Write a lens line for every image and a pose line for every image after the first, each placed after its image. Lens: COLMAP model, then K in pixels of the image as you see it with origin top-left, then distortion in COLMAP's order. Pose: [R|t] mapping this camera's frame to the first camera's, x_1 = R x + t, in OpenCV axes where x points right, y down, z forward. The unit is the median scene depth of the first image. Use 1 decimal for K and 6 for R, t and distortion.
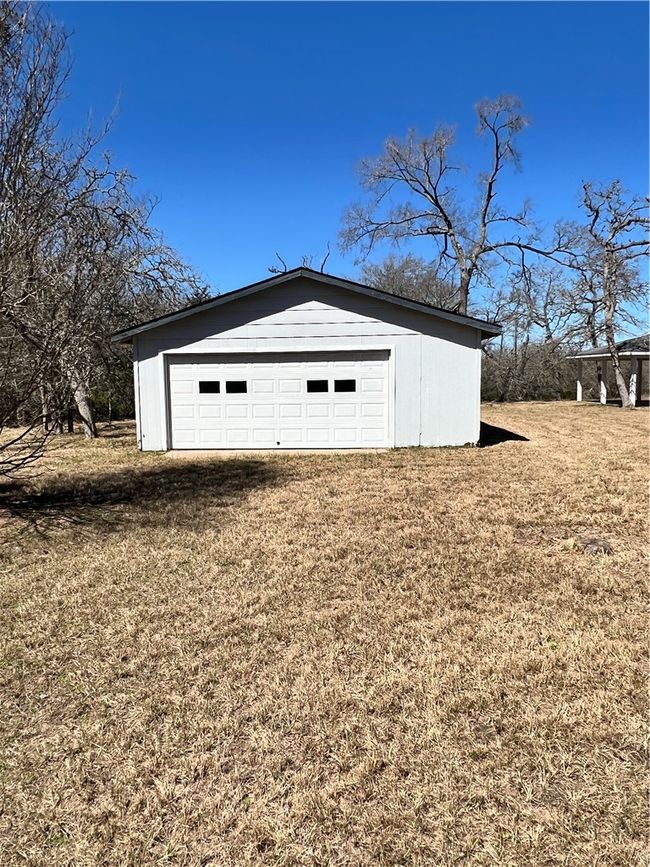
lens RADIAL K [[607.5, 0, 325.3], [0, 607.5, 432.4], [0, 0, 1]] dist [-0.004560, -0.000685]
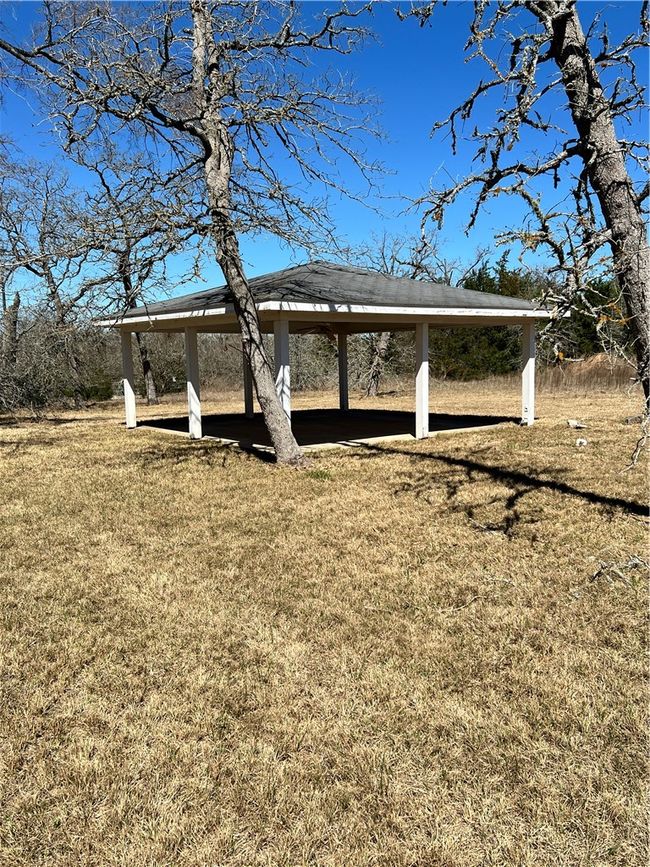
lens RADIAL K [[736.6, 0, 324.6], [0, 736.6, 432.6], [0, 0, 1]] dist [-0.008728, -0.002329]
pose [[0.770088, -0.075089, 0.633503, 0.133917], [0.071380, 0.996955, 0.031399, -0.037230], [-0.633932, 0.021039, 0.773103, 0.350817]]
